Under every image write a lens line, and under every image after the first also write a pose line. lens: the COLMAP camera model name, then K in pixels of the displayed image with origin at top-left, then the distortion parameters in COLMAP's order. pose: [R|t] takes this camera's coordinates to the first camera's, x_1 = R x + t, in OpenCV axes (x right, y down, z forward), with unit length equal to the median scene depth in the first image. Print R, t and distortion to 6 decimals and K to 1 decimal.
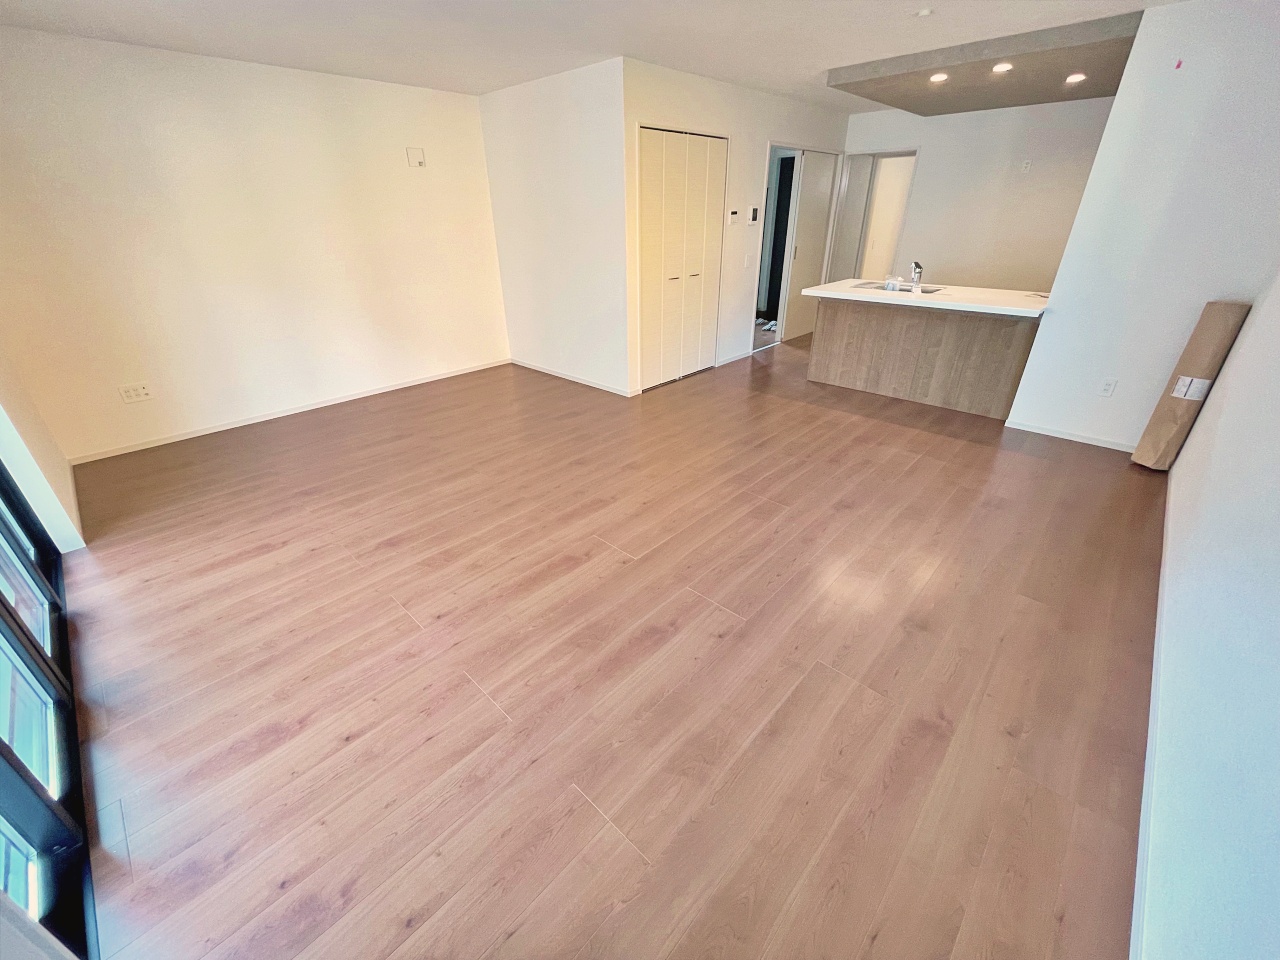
lens RADIAL K [[525.1, 0, 641.7], [0, 525.1, 445.0], [0, 0, 1]] dist [-0.000109, -0.000097]
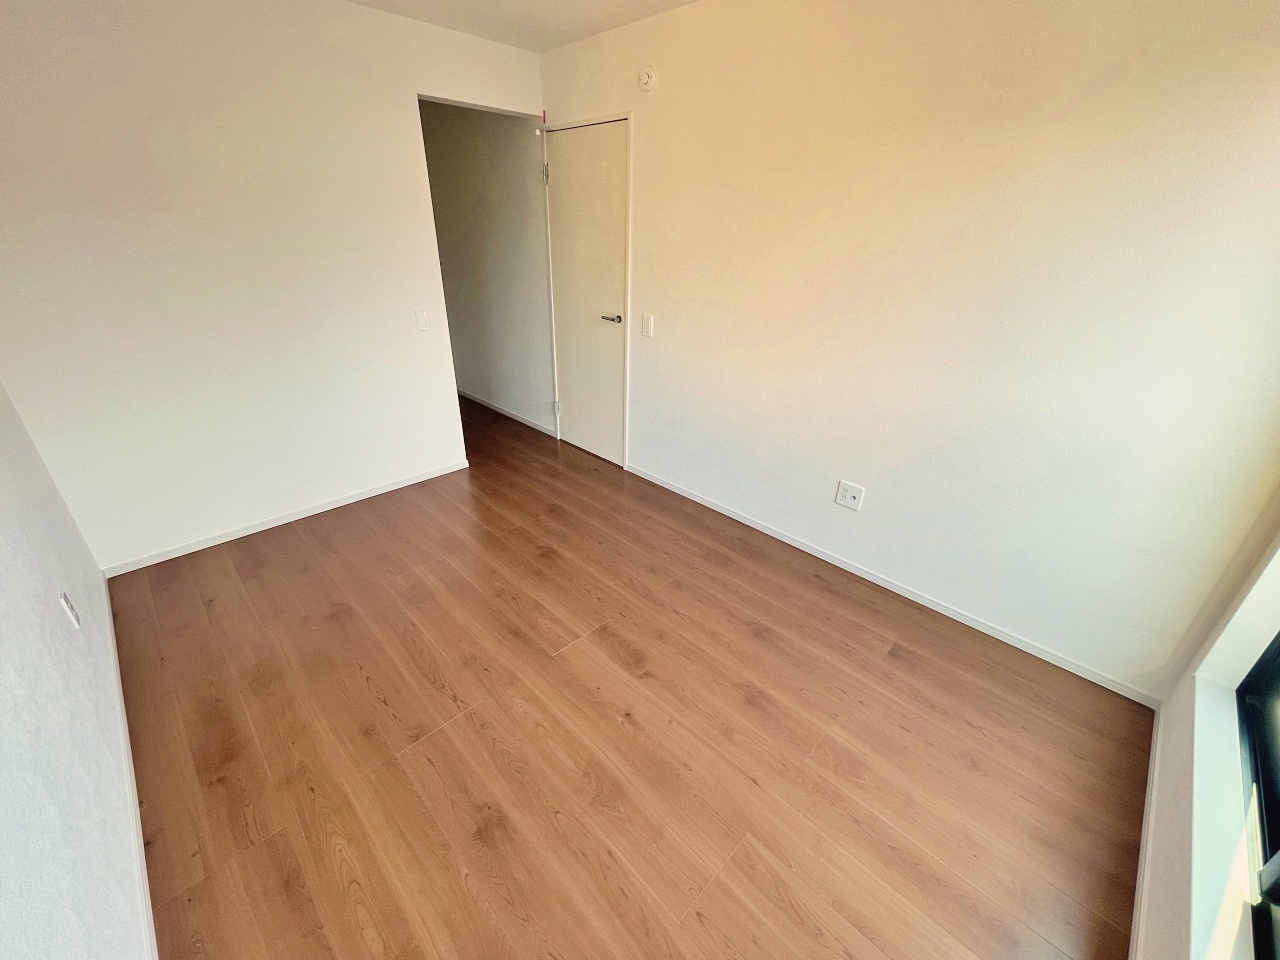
lens RADIAL K [[516.1, 0, 640.0], [0, 516.1, 480.0], [0, 0, 1]] dist [-0.001149, -0.000514]
pose [[-0.026549, 0.452242, -0.891500, 0.688603], [-0.423204, 0.802867, 0.419884, -0.302589], [0.905645, 0.388434, 0.170075, 0.661548]]
